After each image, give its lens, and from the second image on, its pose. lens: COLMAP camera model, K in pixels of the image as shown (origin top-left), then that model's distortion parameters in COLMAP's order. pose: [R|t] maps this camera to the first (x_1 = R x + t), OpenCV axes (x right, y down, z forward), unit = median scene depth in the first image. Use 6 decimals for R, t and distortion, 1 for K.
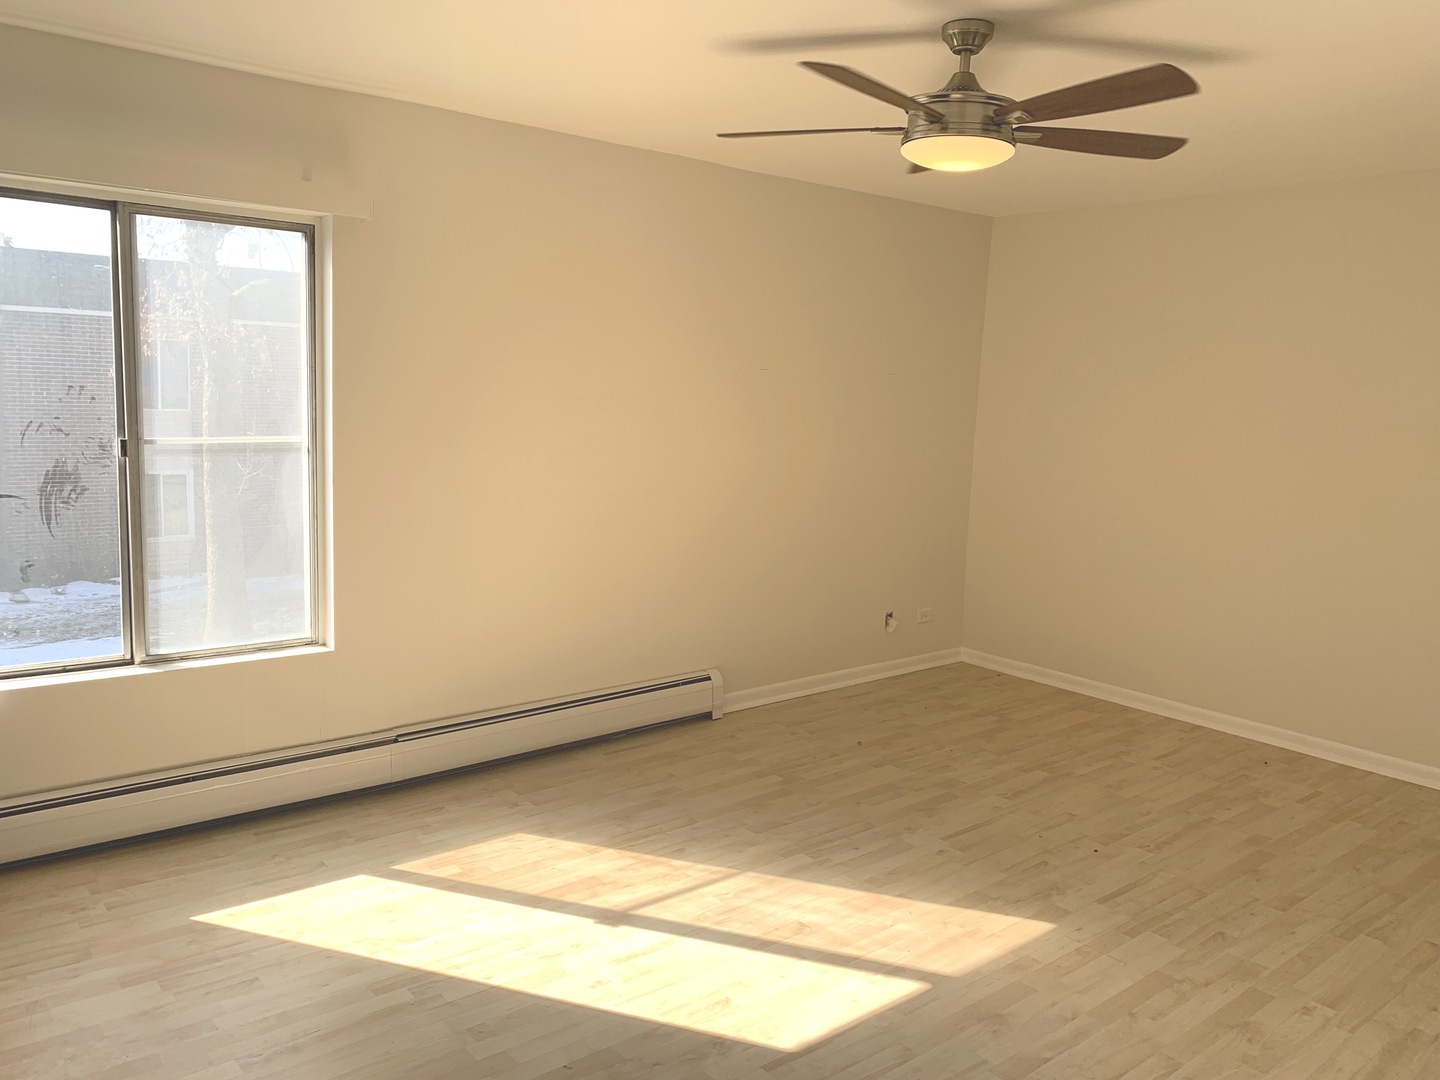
lens RADIAL K [[1112.6, 0, 722.4], [0, 1112.6, 532.3], [0, 0, 1]] dist [0.046505, -0.054331]
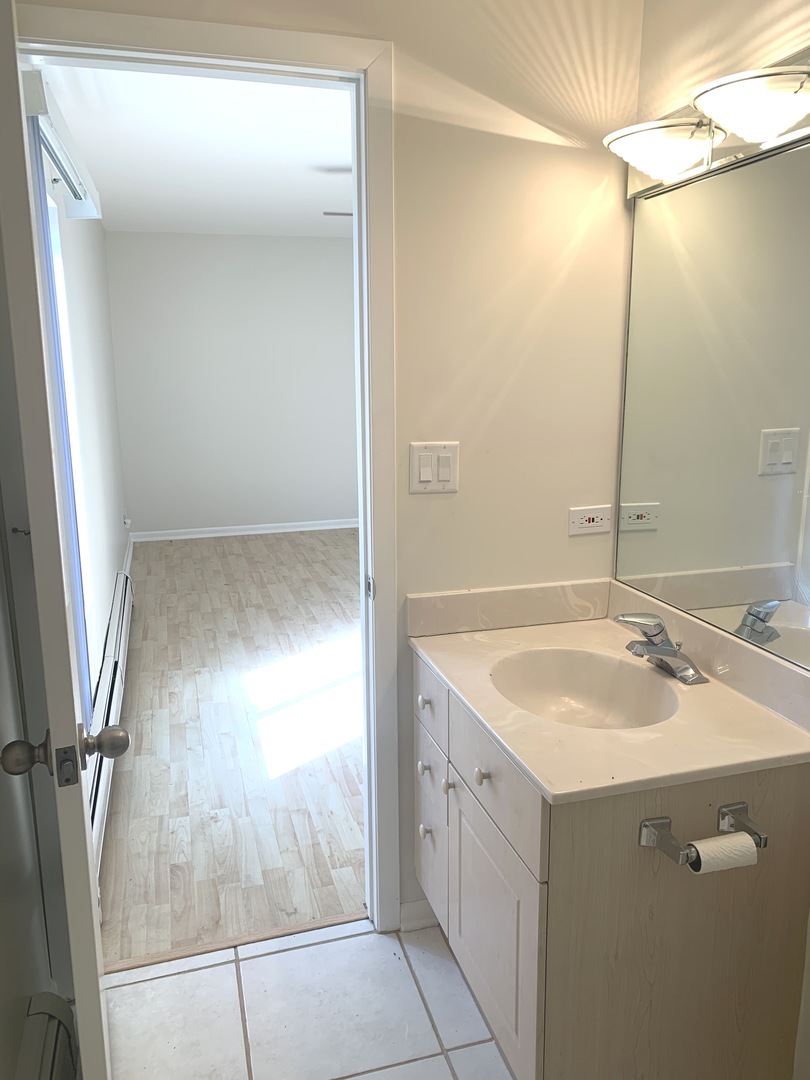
lens RADIAL K [[834.5, 0, 403.4], [0, 834.5, 538.8], [0, 0, 1]] dist [0.046505, -0.054331]
pose [[0.384209, -0.231289, 0.893806, -0.959799], [0.152660, 0.970701, 0.185565, -0.059248], [-0.910537, 0.065153, 0.408261, 0.361408]]
